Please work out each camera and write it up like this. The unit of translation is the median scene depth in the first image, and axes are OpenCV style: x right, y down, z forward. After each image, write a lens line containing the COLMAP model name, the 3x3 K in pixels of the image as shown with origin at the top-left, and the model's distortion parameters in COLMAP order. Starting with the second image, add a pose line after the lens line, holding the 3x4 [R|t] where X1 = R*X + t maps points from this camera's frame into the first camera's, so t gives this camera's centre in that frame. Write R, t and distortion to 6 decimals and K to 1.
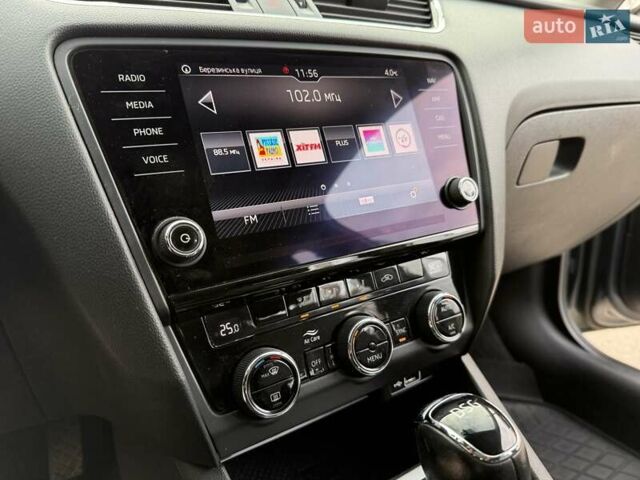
lens RADIAL K [[456.6, 0, 317.3], [0, 456.6, 243.1], [0, 0, 1]] dist [0.048701, -0.047615]
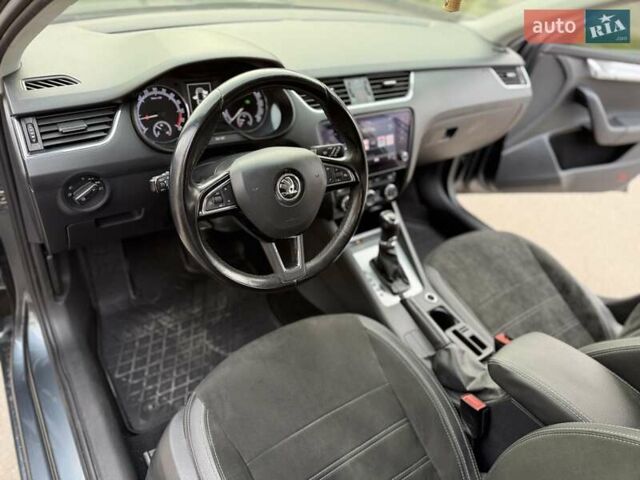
lens RADIAL K [[456.6, 0, 325.2], [0, 456.6, 235.1], [0, 0, 1]] dist [0.048701, -0.047615]
pose [[0.983651, 0.122437, 0.132060, -0.442696], [-0.161993, 0.921930, 0.351856, -0.467780], [-0.078670, -0.367497, 0.926692, -1.619766]]
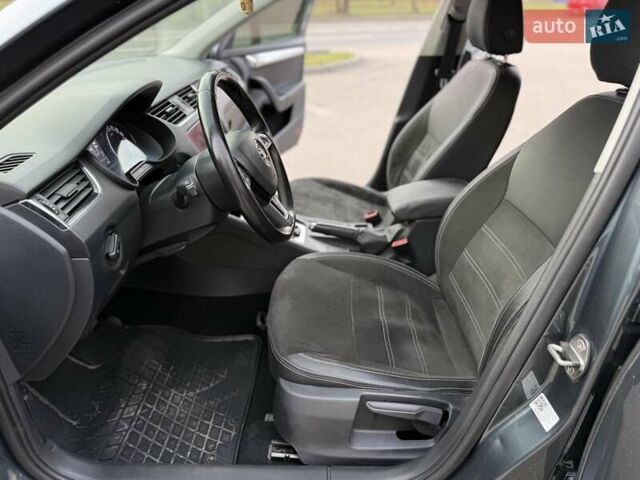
lens RADIAL K [[456.6, 0, 318.7], [0, 456.6, 242.9], [0, 0, 1]] dist [0.048701, -0.047615]
pose [[0.572397, -0.368315, 0.732602, -1.808085], [0.232291, 0.929678, 0.285901, -0.199128], [-0.786386, 0.006528, 0.617701, -1.517439]]
